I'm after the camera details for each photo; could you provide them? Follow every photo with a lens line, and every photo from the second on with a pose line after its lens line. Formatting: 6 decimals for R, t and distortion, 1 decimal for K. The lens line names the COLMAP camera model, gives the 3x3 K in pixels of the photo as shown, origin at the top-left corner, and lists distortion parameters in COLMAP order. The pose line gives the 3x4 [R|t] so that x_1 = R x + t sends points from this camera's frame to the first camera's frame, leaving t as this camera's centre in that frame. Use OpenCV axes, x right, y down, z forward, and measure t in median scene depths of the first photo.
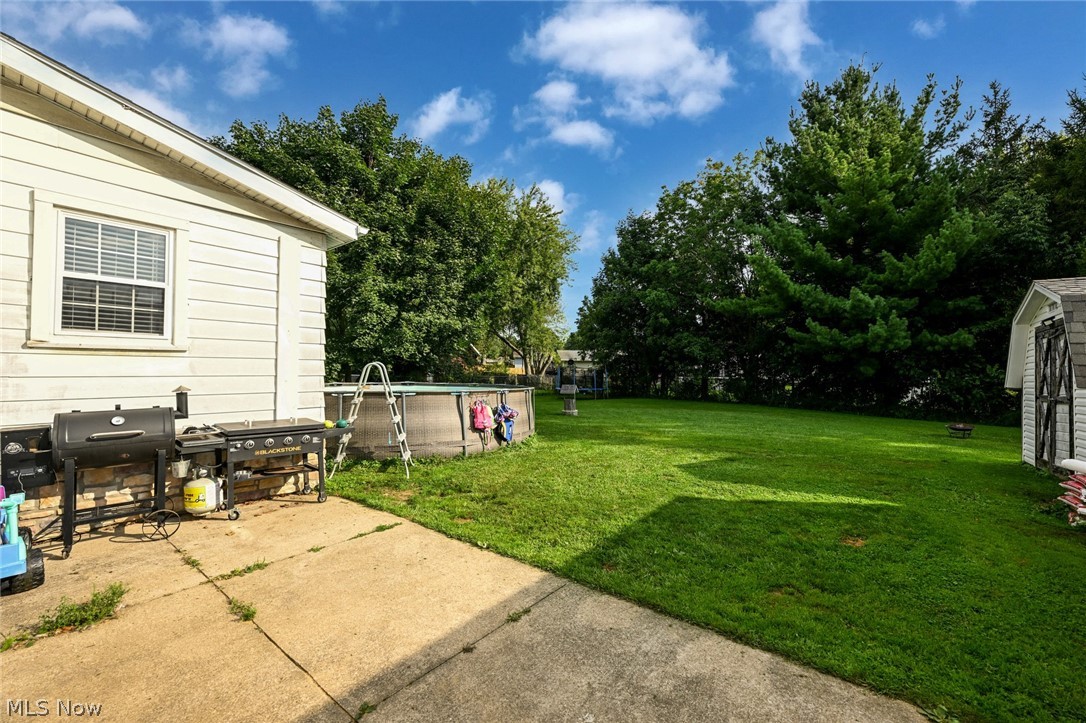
lens RADIAL K [[435.7, 0, 543.0], [0, 435.7, 361.5], [0, 0, 1]] dist [0.000823, 0.000389]
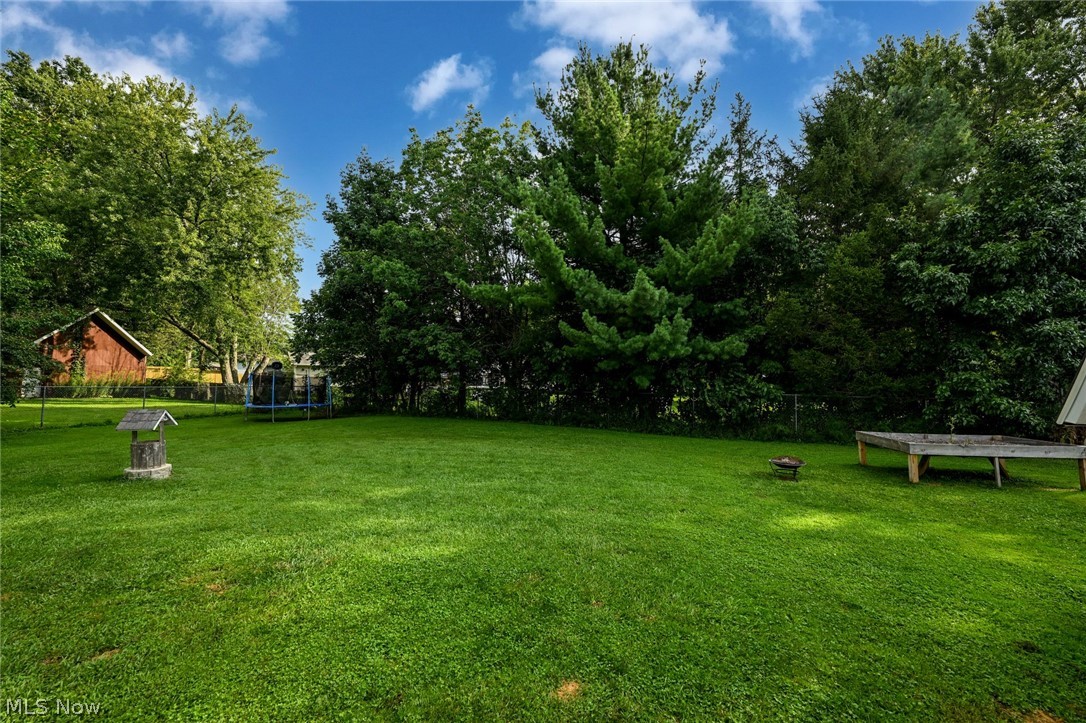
lens RADIAL K [[435.7, 0, 543.0], [0, 435.7, 361.5], [0, 0, 1]] dist [0.000823, 0.000389]
pose [[0.871325, 0.024806, 0.490079, 0.152992], [-0.016761, 0.999643, -0.020798, 0.004308], [-0.490420, 0.009907, 0.871430, 0.325389]]
